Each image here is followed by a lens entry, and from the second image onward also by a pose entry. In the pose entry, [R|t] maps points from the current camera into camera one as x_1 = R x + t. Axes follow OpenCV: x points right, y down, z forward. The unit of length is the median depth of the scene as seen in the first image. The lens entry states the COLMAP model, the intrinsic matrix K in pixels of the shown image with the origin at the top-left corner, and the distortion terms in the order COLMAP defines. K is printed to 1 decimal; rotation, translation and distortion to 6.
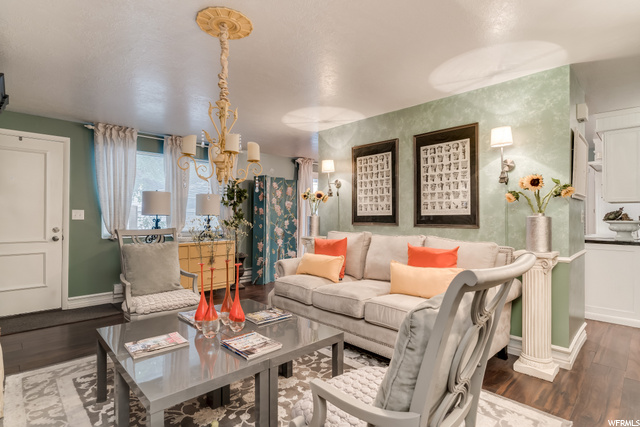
lens RADIAL K [[324.3, 0, 317.7], [0, 324.3, 213.4], [0, 0, 1]] dist [-0.013911, 0.006981]
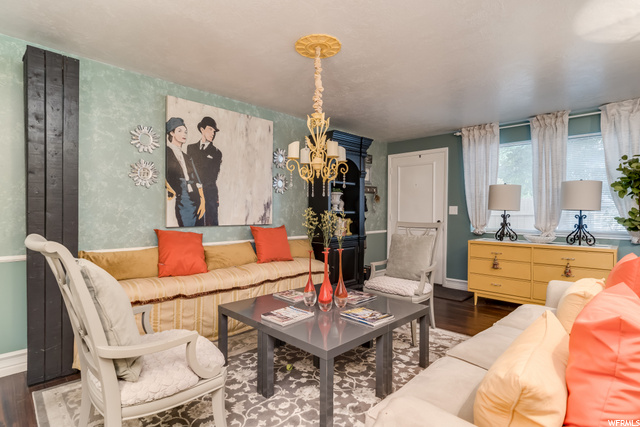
lens RADIAL K [[324.3, 0, 317.9], [0, 324.3, 213.8], [0, 0, 1]] dist [-0.013911, 0.006981]
pose [[0.033163, 0.004688, -0.999439, 0.441056], [0.005002, 0.999976, 0.004857, 0.009110], [0.999437, -0.005160, 0.033139, 0.471079]]
